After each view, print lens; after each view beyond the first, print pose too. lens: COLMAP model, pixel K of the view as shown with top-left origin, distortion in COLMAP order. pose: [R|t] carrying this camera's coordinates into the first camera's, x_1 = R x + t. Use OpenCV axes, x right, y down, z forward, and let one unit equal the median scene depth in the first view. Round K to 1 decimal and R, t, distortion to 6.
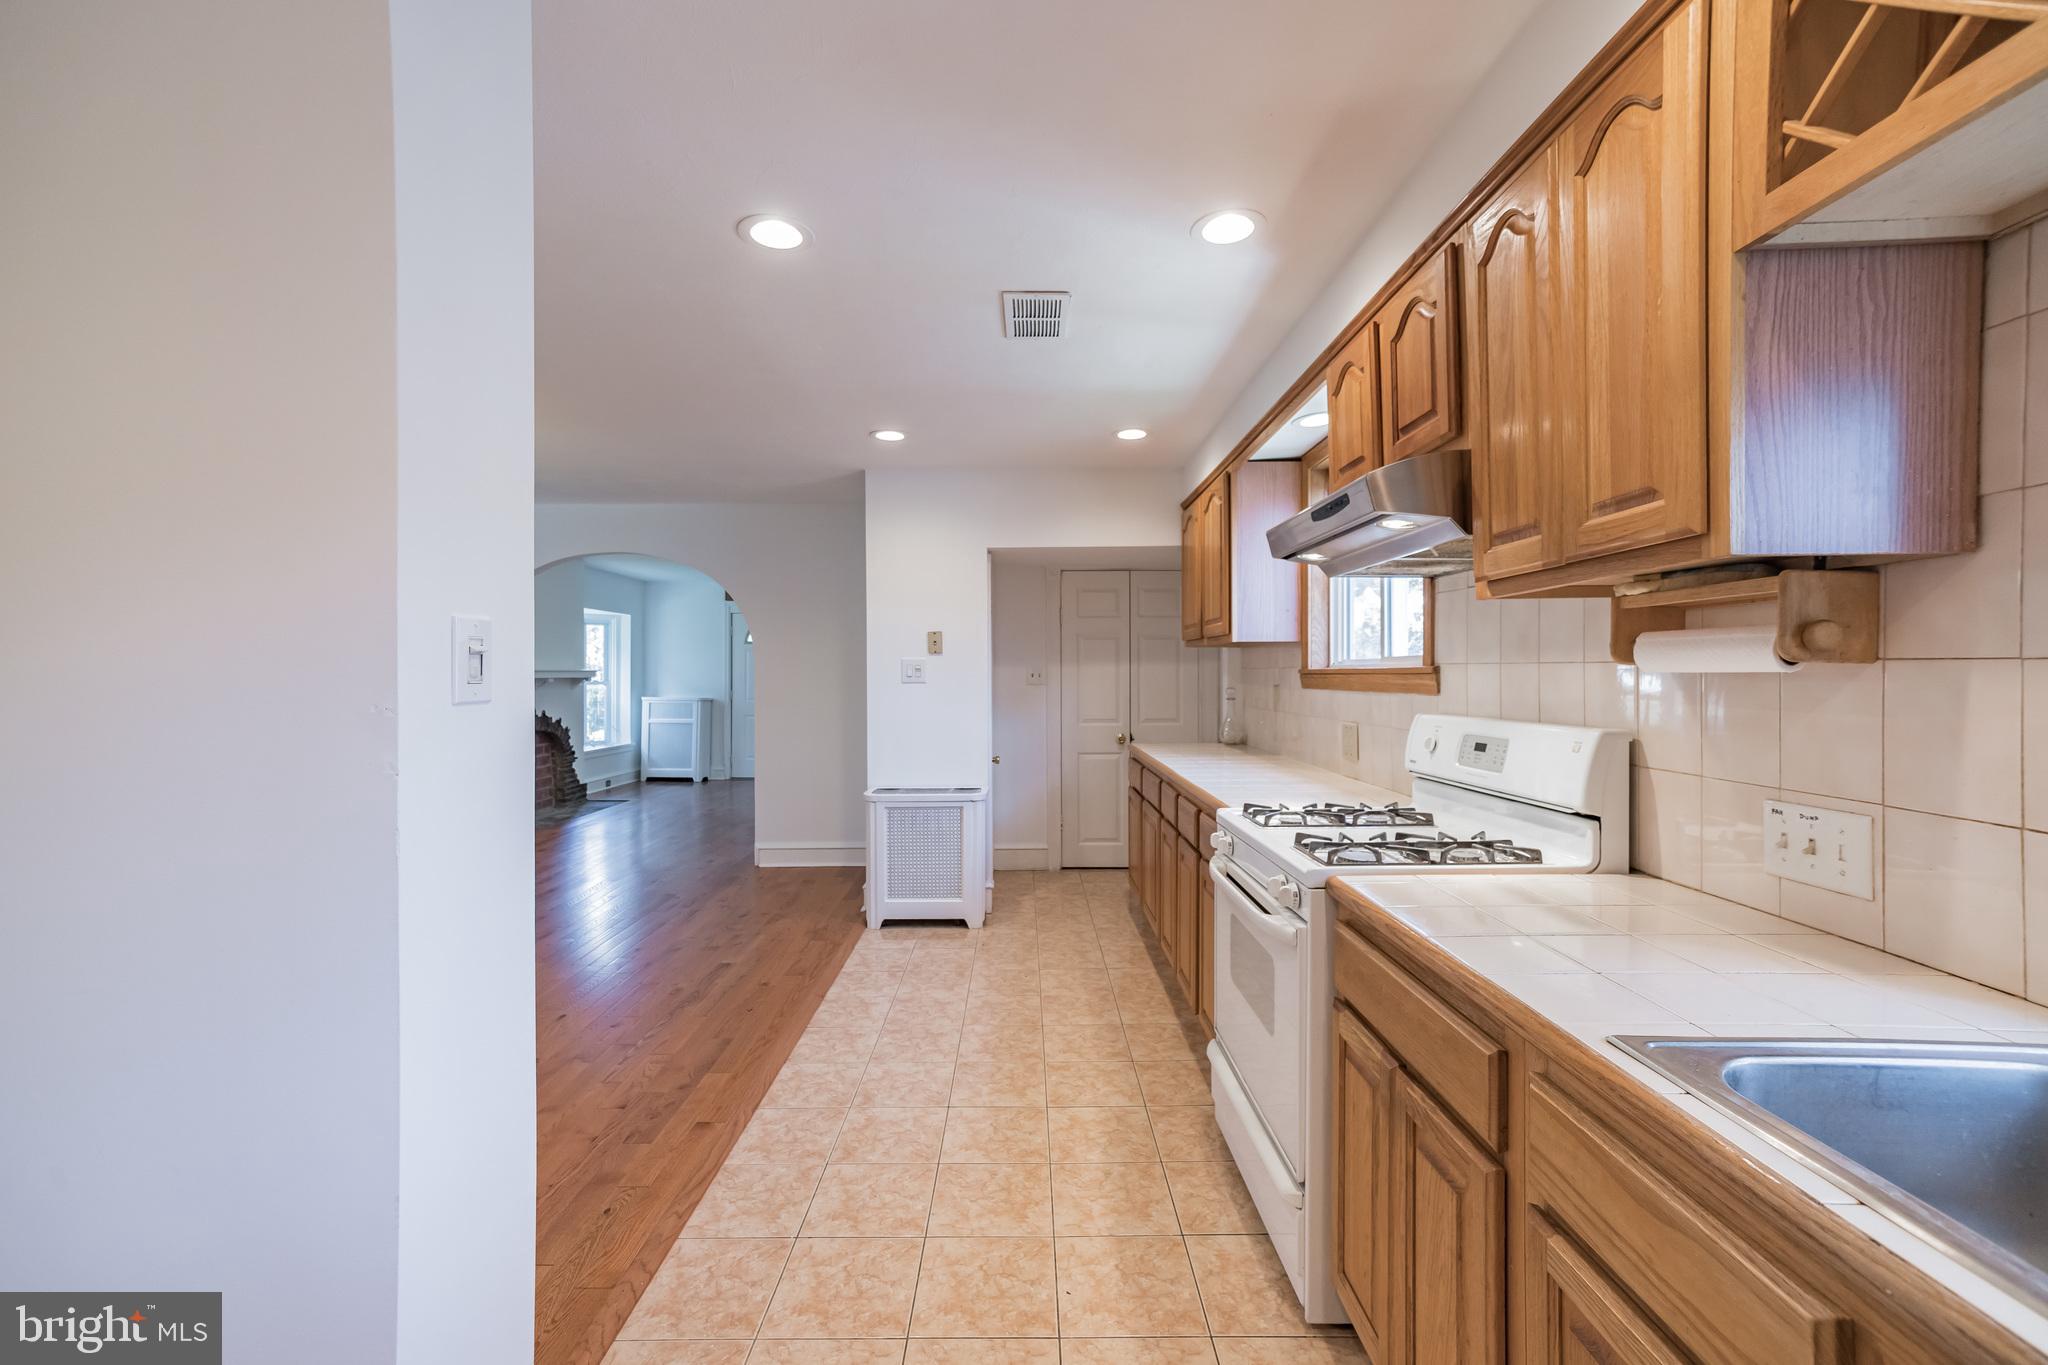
lens RADIAL K [[835.9, 0, 1024.2], [0, 835.9, 670.3], [0, 0, 1]] dist [-0.002030, 0.000988]
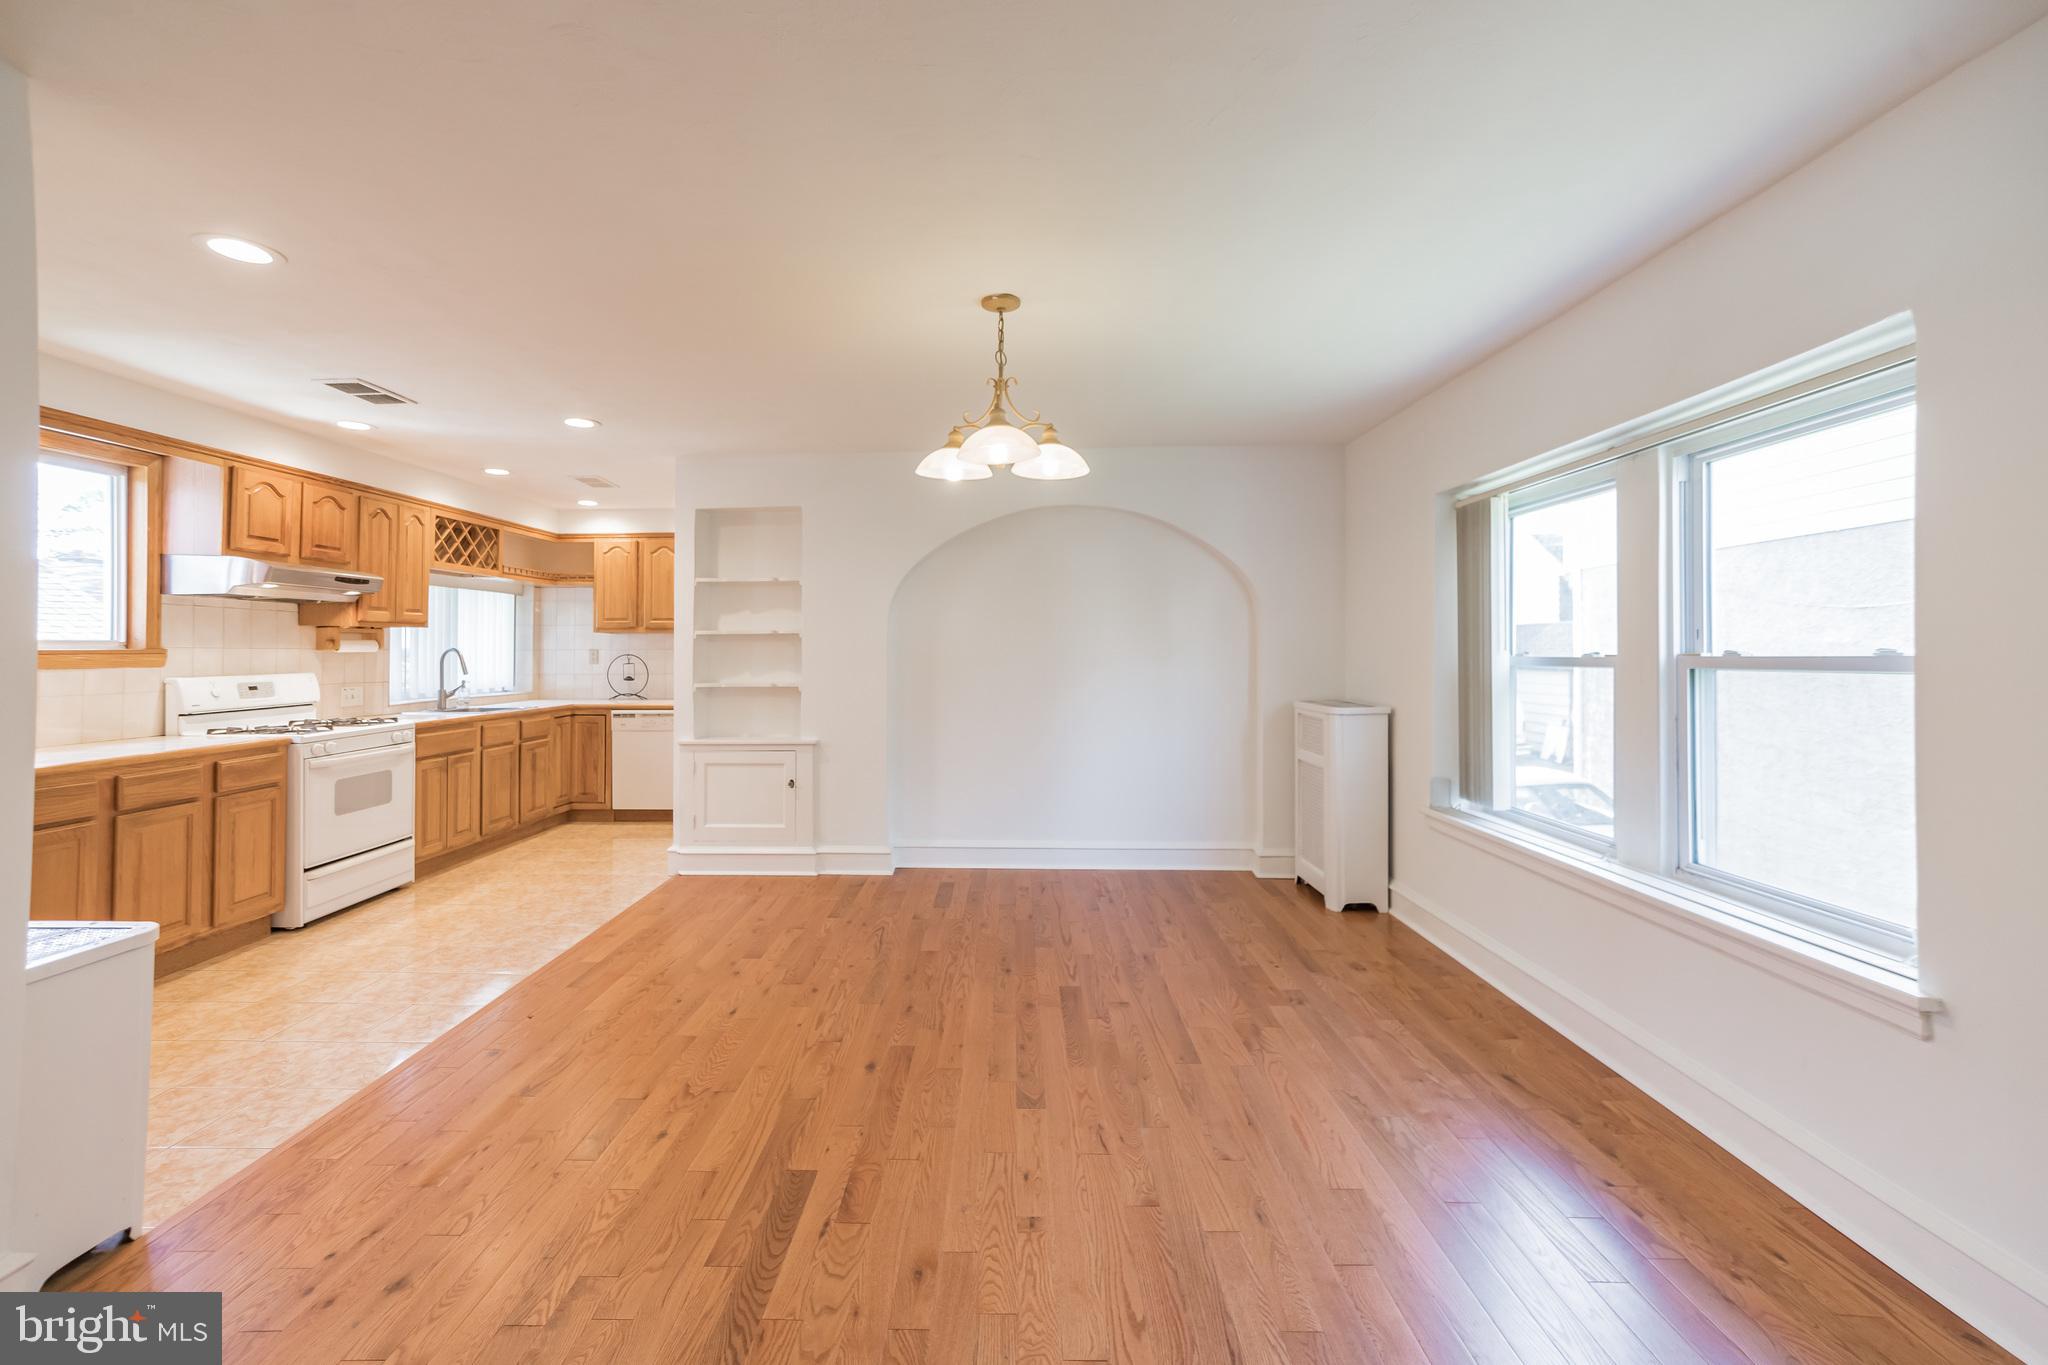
lens RADIAL K [[835.9, 0, 990.9], [0, 835.9, 631.5], [0, 0, 1]] dist [-0.002030, 0.000988]
pose [[-0.999440, 0.008189, 0.032455, -0.881935], [0.007434, 0.999701, -0.023302, 0.008171], [-0.032636, -0.023048, -0.999202, 1.951292]]
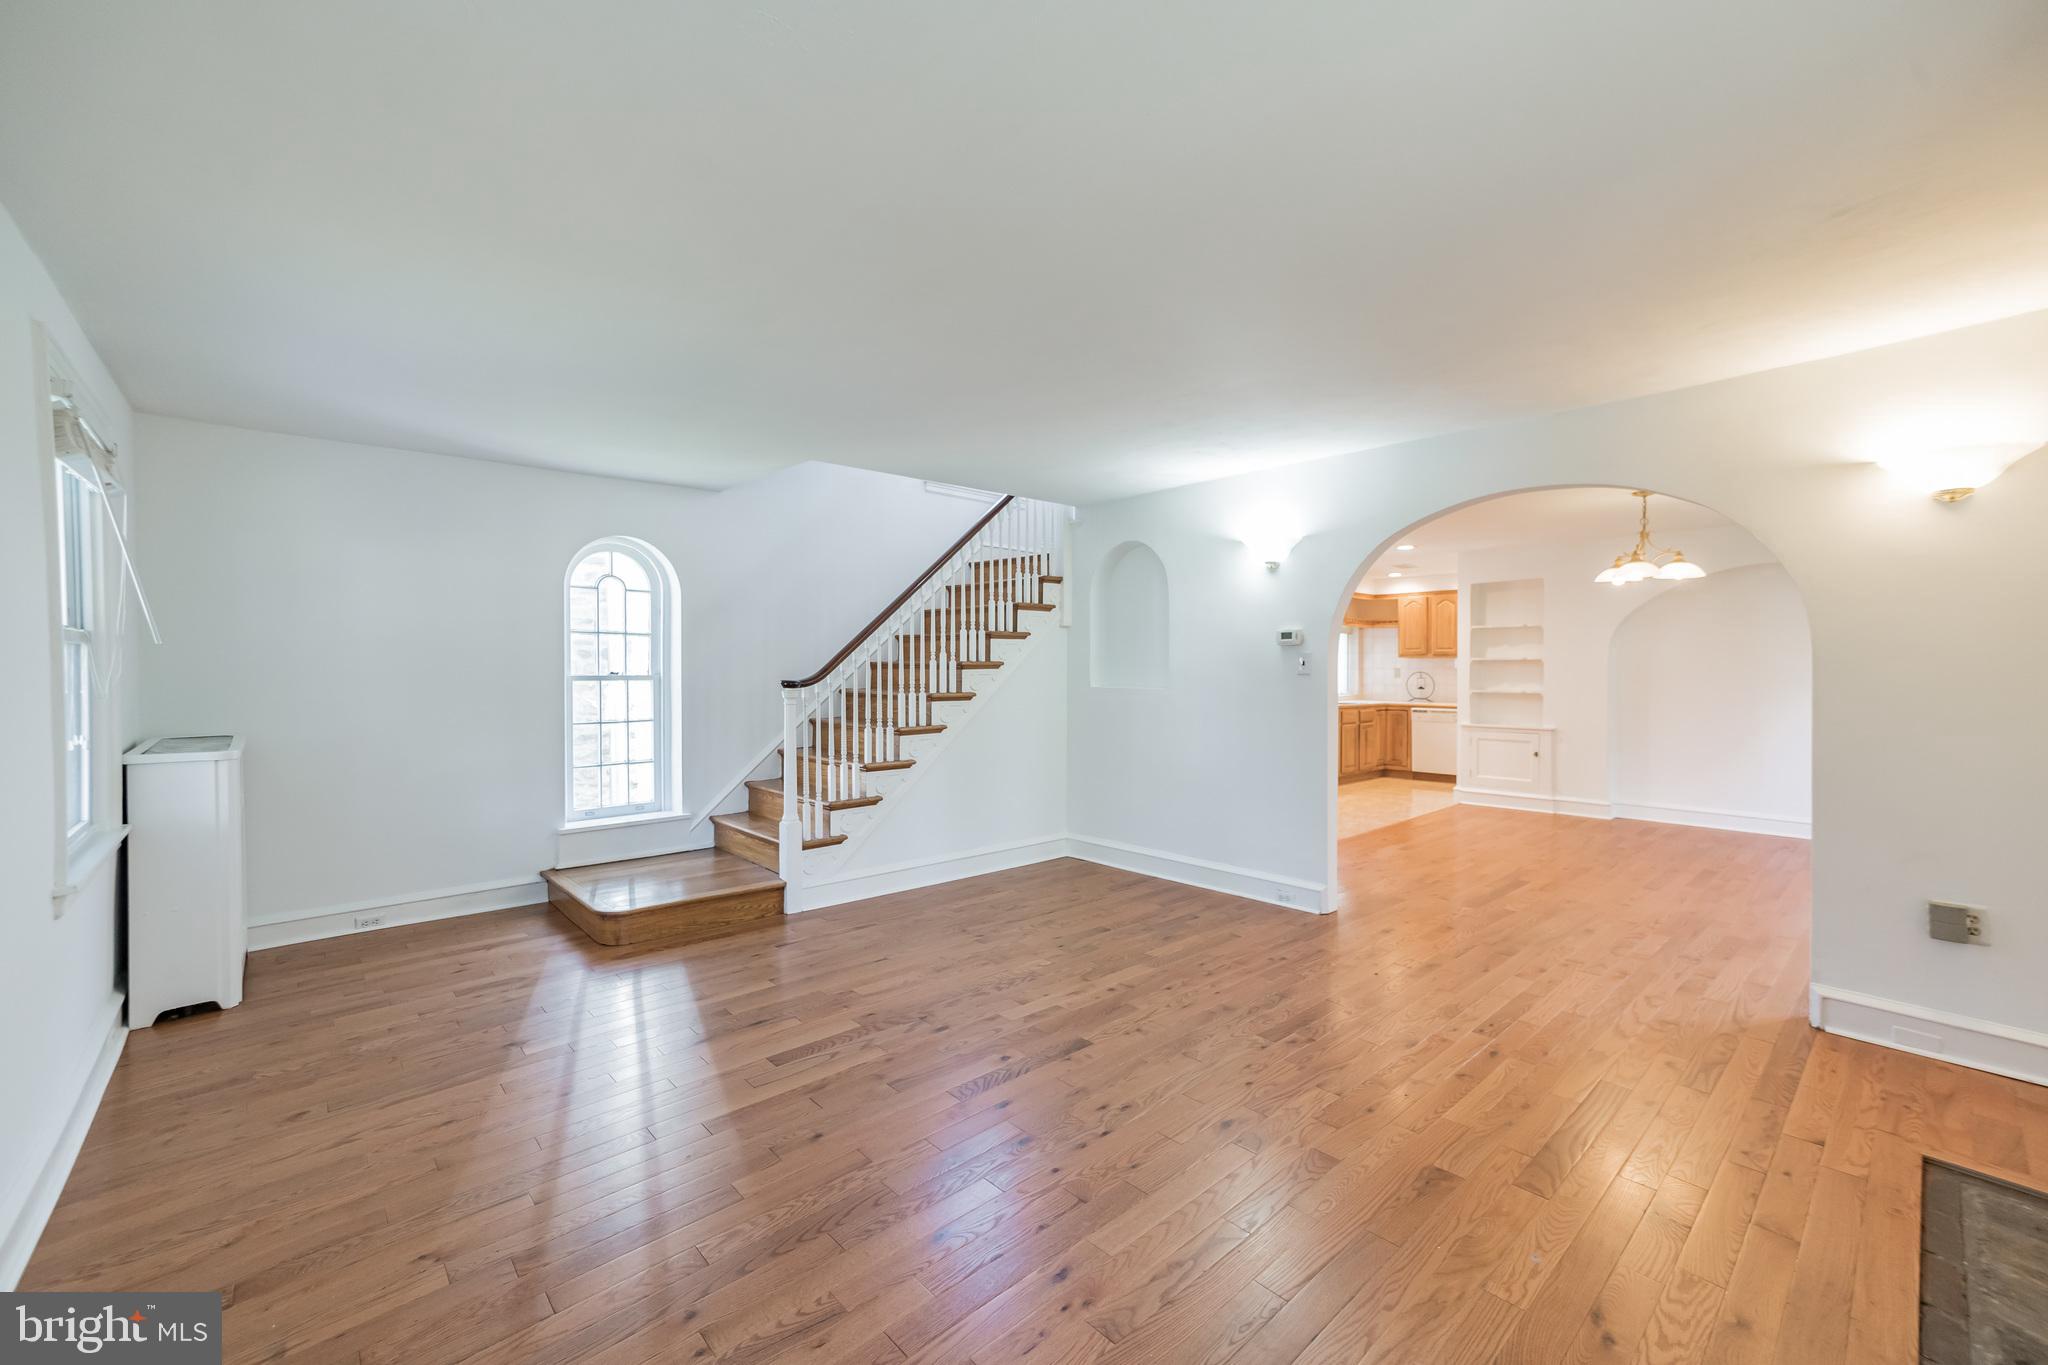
lens RADIAL K [[835.9, 0, 1023.9], [0, 835.9, 667.7], [0, 0, 1]] dist [-0.002030, 0.000988]
pose [[-0.658048, 0.002217, 0.752973, -1.188822], [-0.000256, 0.999995, -0.003168, 0.005854], [-0.752976, -0.002277, -0.658044, 2.801560]]
